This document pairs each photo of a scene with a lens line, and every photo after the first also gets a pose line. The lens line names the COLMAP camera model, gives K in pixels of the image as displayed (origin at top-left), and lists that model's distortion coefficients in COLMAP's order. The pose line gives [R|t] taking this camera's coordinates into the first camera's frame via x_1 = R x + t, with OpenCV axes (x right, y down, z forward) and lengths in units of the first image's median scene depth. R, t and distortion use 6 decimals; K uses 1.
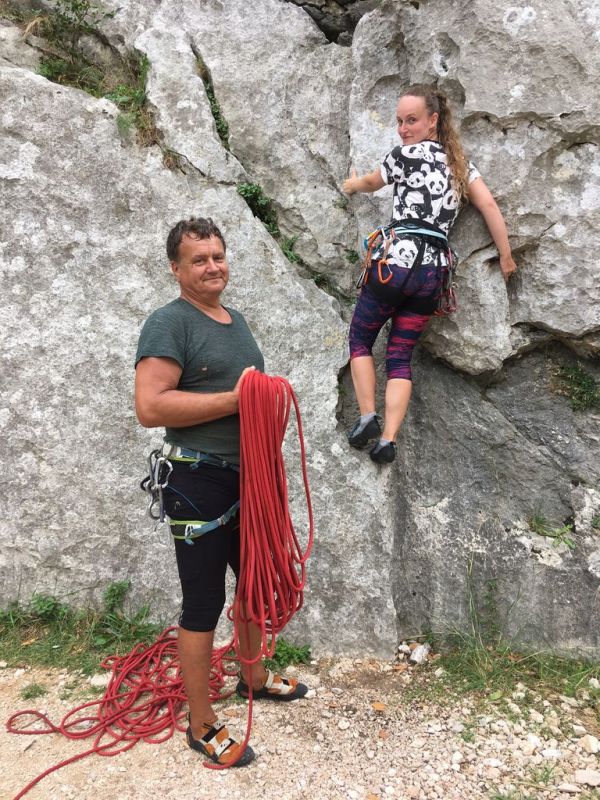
lens RADIAL K [[676.7, 0, 299.9], [0, 676.7, 403.5], [0, 0, 1]] dist [0.084232, -0.106884]
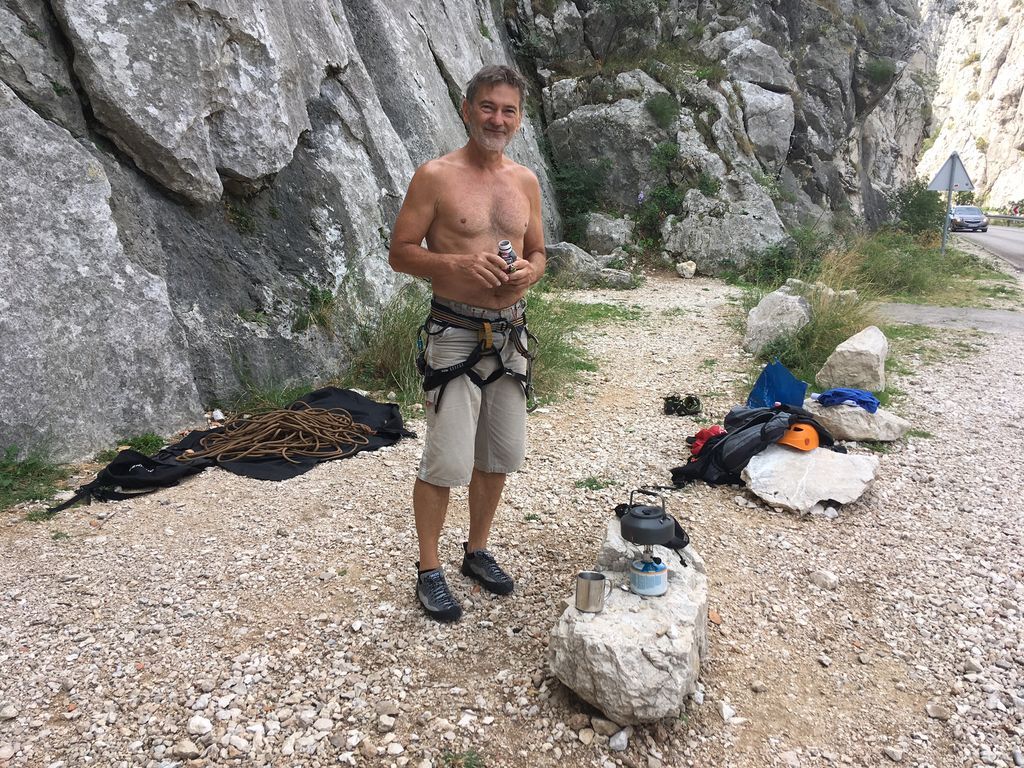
lens RADIAL K [[866.1, 0, 512.4], [0, 866.1, 383.5], [0, 0, 1]] dist [0.084232, -0.106884]
pose [[0.242631, -0.173167, 0.954538, -1.113360], [0.068302, 0.984547, 0.161250, 0.055066], [-0.967711, 0.026072, 0.250709, 0.006577]]
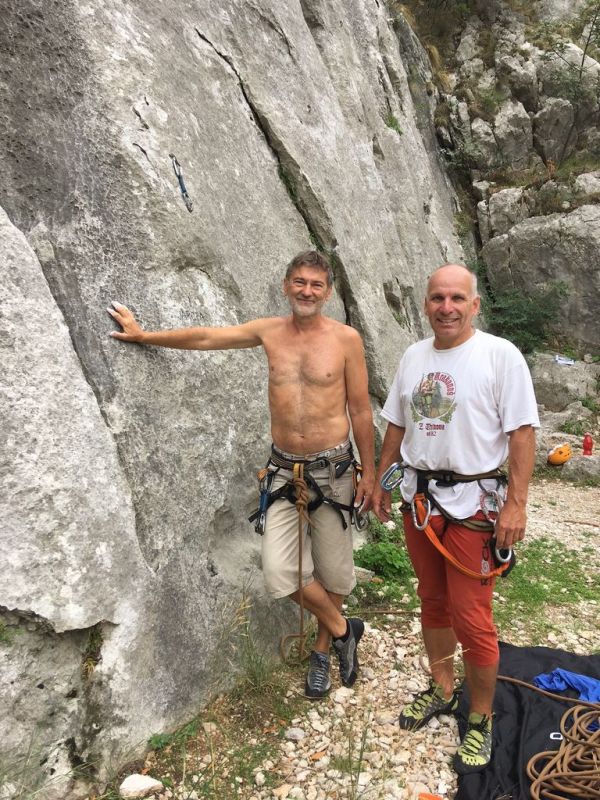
lens RADIAL K [[676.7, 0, 299.2], [0, 676.7, 401.0], [0, 0, 1]] dist [0.084232, -0.106884]
pose [[0.480938, -0.069876, 0.873966, 0.592151], [0.059758, 0.997113, 0.046837, -0.051279], [-0.874716, 0.029701, 0.483726, 0.238748]]
